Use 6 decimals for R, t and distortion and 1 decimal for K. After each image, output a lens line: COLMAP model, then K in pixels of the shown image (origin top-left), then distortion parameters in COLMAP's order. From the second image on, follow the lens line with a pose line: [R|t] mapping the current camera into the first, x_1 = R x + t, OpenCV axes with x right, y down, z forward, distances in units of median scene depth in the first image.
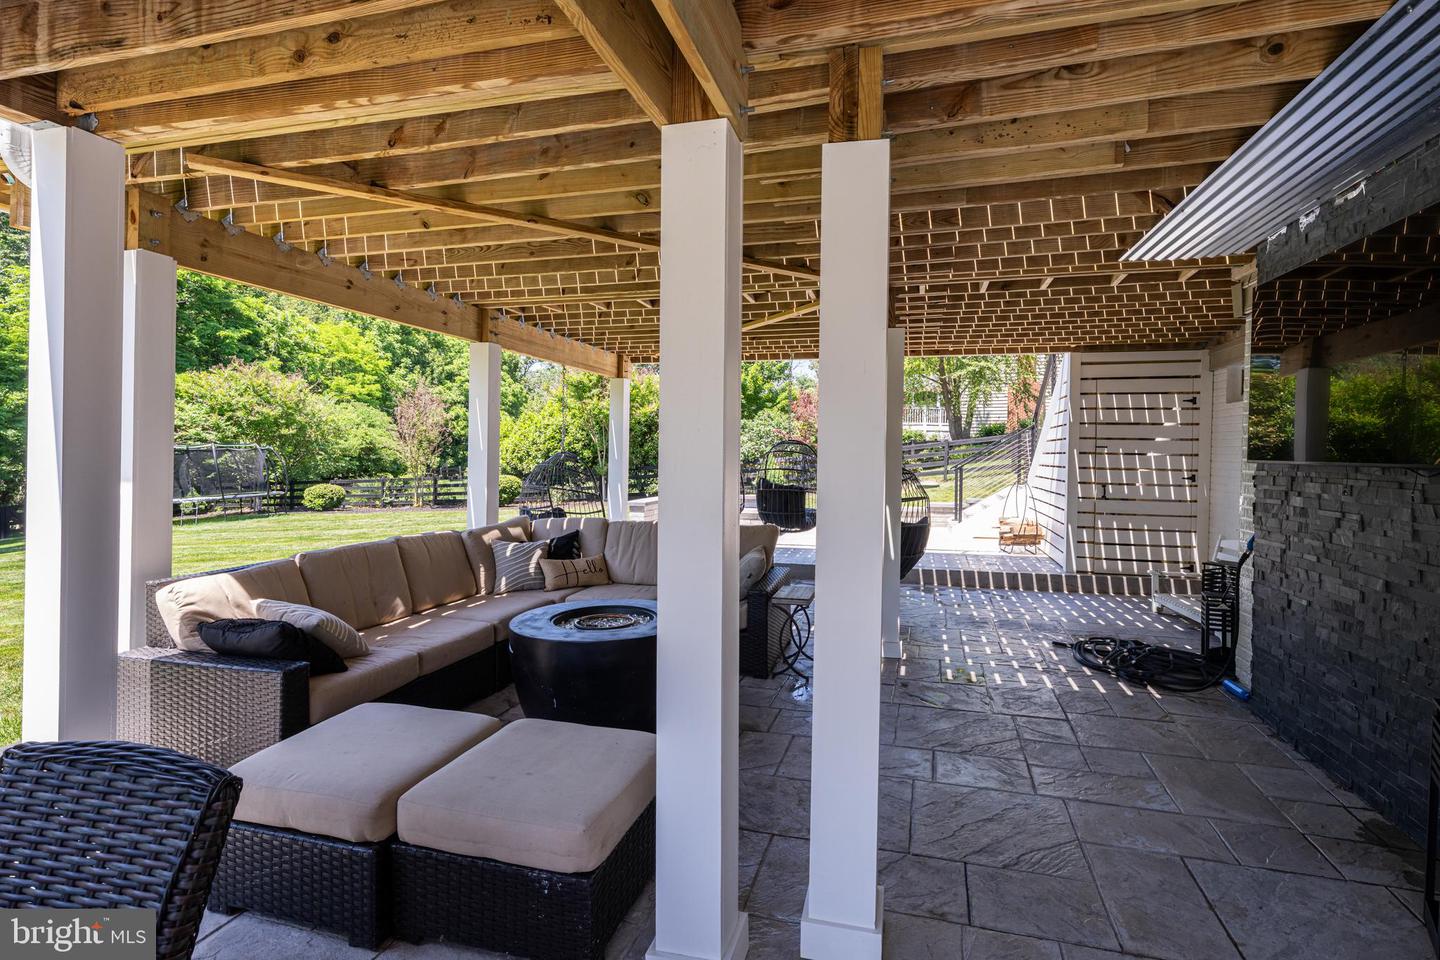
lens RADIAL K [[684.5, 0, 738.1], [0, 684.5, 459.2], [0, 0, 1]] dist [-0.000053, -0.000032]
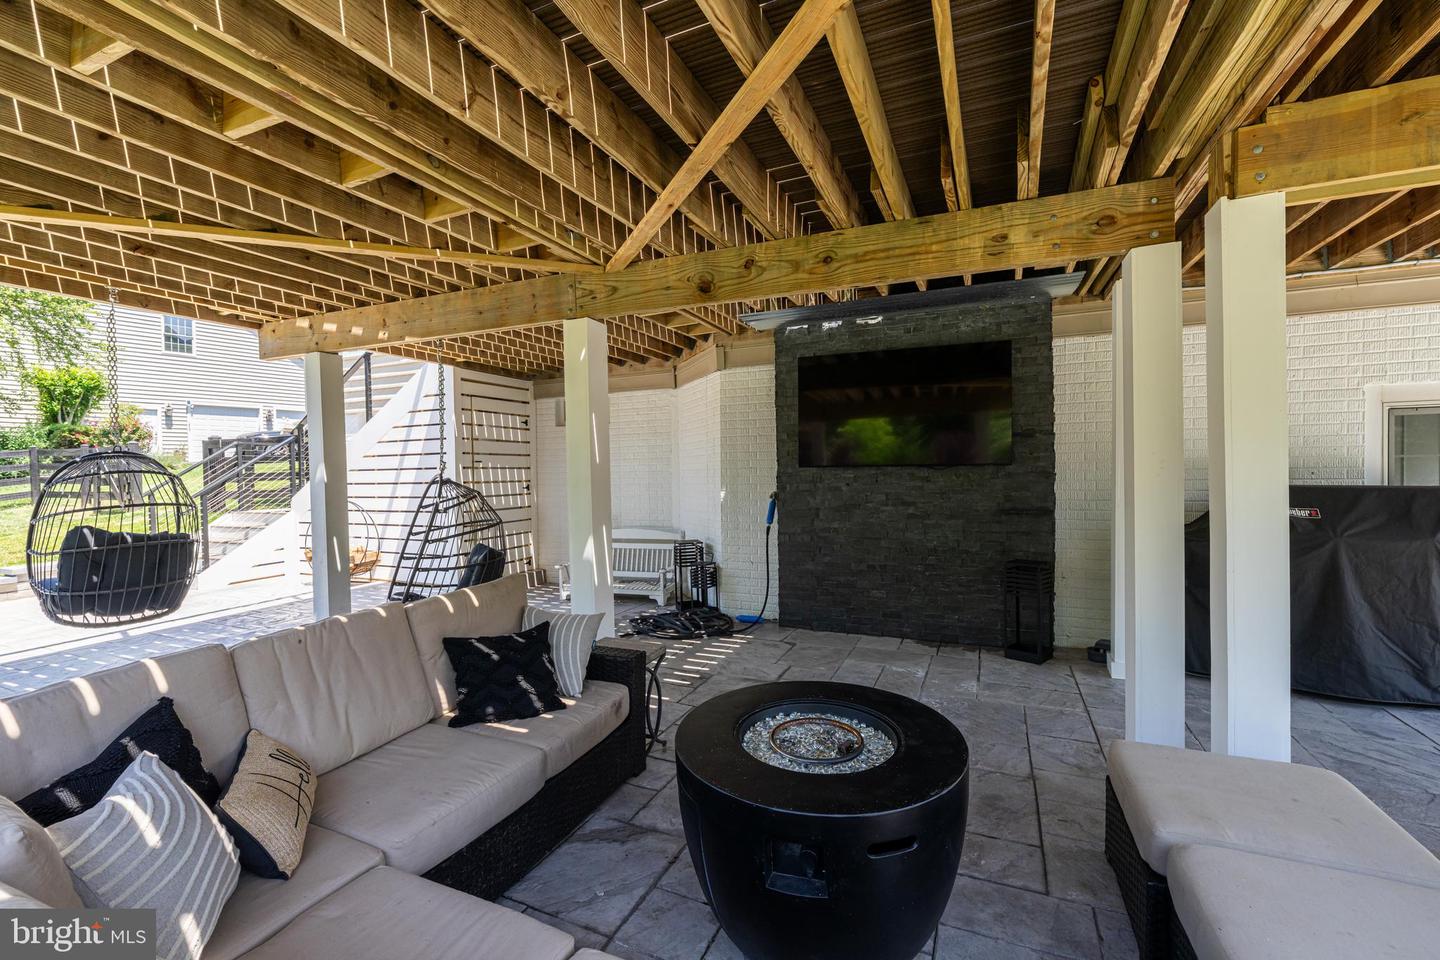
lens RADIAL K [[634.7, 0, 720.0], [0, 634.7, 480.0], [0, 0, 1]] dist [0.000355, -0.000046]
pose [[0.126690, -0.029858, 0.991493, -0.733473], [0.027365, 0.999272, 0.026596, -0.010157], [-0.991565, 0.023762, 0.127415, 0.979967]]
